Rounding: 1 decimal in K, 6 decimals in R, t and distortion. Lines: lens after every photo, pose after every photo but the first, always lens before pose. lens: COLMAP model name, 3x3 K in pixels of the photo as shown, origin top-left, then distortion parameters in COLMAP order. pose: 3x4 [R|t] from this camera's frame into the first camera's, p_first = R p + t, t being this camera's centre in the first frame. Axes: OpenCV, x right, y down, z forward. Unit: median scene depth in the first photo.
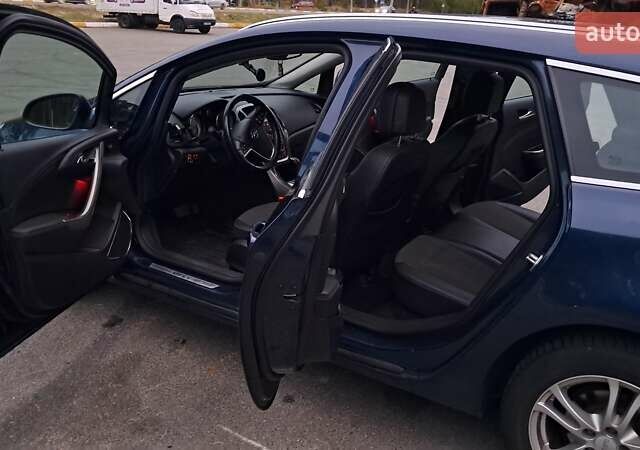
lens RADIAL K [[563.5, 0, 320.0], [0, 563.5, 225.0], [0, 0, 1]] dist [0.002141, -0.005665]
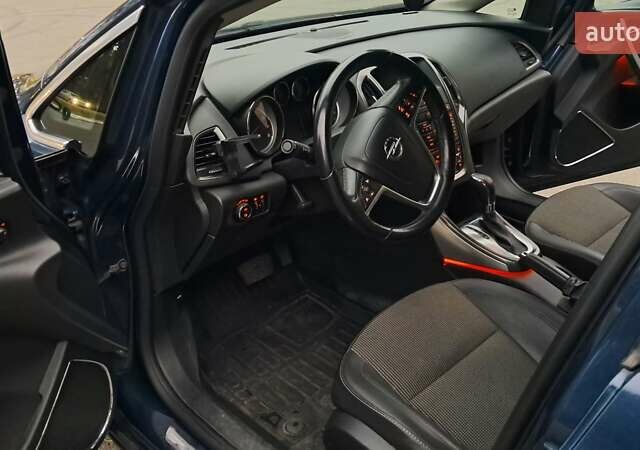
lens RADIAL K [[563.5, 0, 320.0], [0, 563.5, 225.0], [0, 0, 1]] dist [0.002141, -0.005665]
pose [[0.964043, 0.043930, -0.262091, -0.057229], [-0.005266, 0.989206, 0.146436, -0.164580], [0.265695, -0.139790, 0.953868, 0.579097]]
